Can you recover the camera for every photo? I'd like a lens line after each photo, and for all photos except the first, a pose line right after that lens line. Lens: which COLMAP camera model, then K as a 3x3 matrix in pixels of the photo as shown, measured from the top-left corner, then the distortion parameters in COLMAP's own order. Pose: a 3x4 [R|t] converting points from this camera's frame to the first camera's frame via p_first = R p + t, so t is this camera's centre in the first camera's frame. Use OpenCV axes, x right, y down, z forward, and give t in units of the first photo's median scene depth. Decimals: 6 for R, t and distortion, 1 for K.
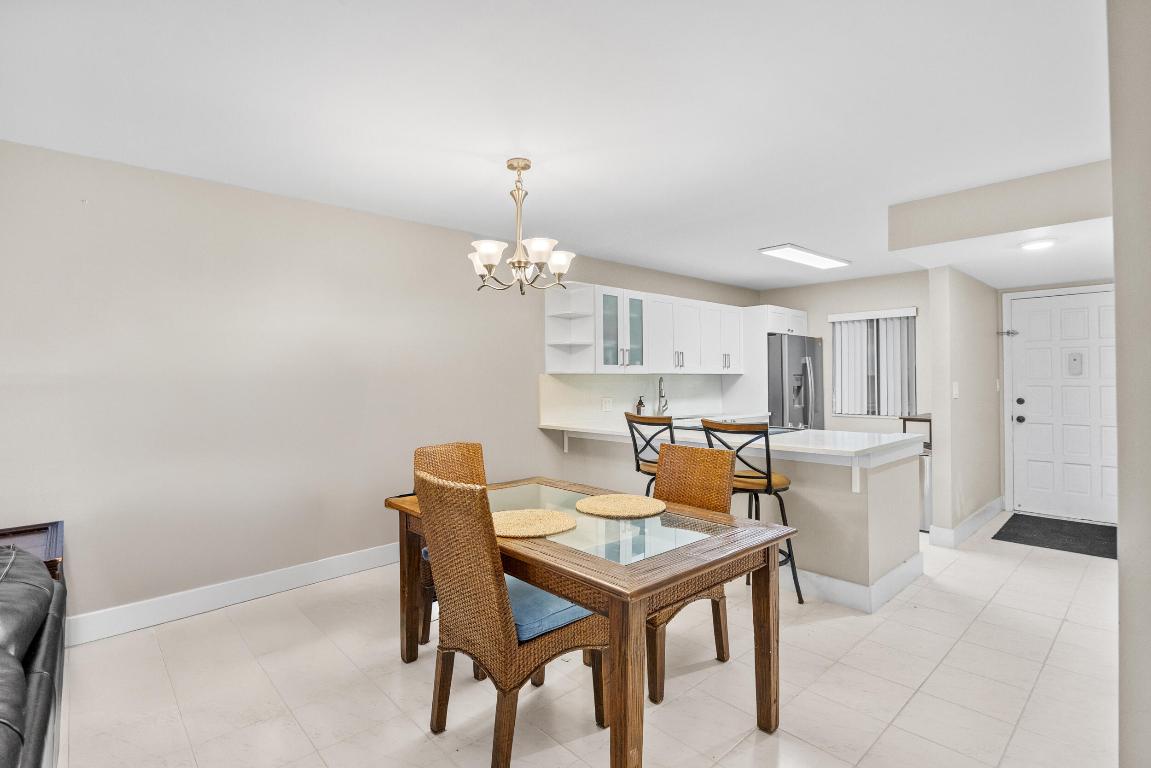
lens RADIAL K [[548.7, 0, 571.1], [0, 548.7, 376.2], [0, 0, 1]] dist [-0.010296, -0.000024]
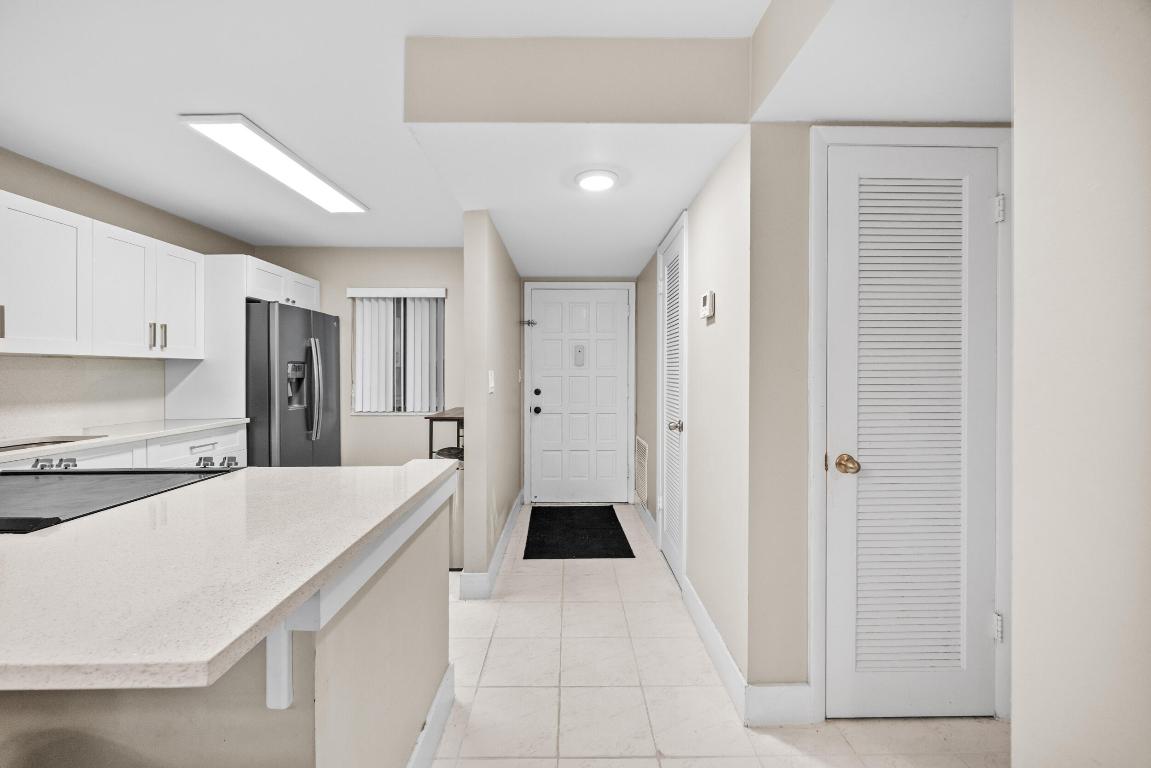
lens RADIAL K [[443.6, 0, 575.8], [0, 443.6, 365.8], [0, 0, 1]] dist [0.000624, -0.000338]
pose [[0.658162, 0.015193, 0.752723, 0.224047], [-0.007710, 0.999880, -0.013440, 0.007338], [-0.752837, 0.003042, 0.658200, 0.357088]]
